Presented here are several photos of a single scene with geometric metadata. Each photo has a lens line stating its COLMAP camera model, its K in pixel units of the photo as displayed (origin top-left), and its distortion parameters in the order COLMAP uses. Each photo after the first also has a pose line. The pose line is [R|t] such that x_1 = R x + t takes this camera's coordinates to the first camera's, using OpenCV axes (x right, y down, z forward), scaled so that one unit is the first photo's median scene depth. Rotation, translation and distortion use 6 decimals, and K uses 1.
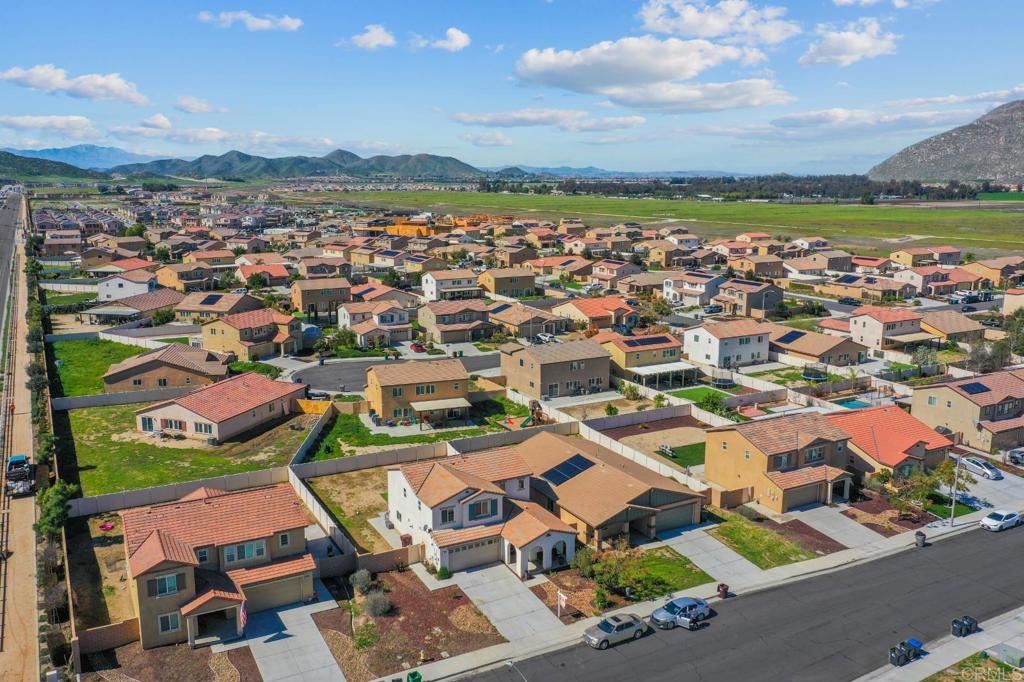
lens RADIAL K [[835.4, 0, 512.0], [0, 835.4, 341.0], [0, 0, 1]] dist [0.001041, 0.001242]
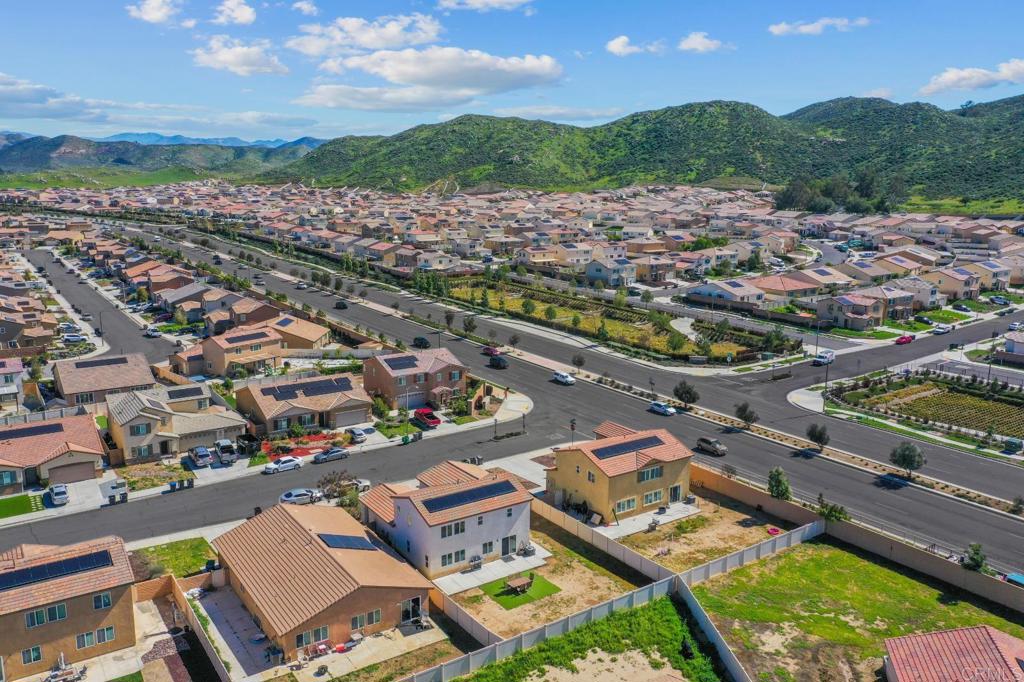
lens RADIAL K [[806.6, 0, 512.0], [0, 806.6, 341.0], [0, 0, 1]] dist [0.004084, 0.000492]
pose [[-0.995655, 0.003413, -0.093051, -0.031830], [-0.032920, 0.921886, 0.386059, -0.395723], [0.087100, 0.387445, -0.917769, 1.750629]]
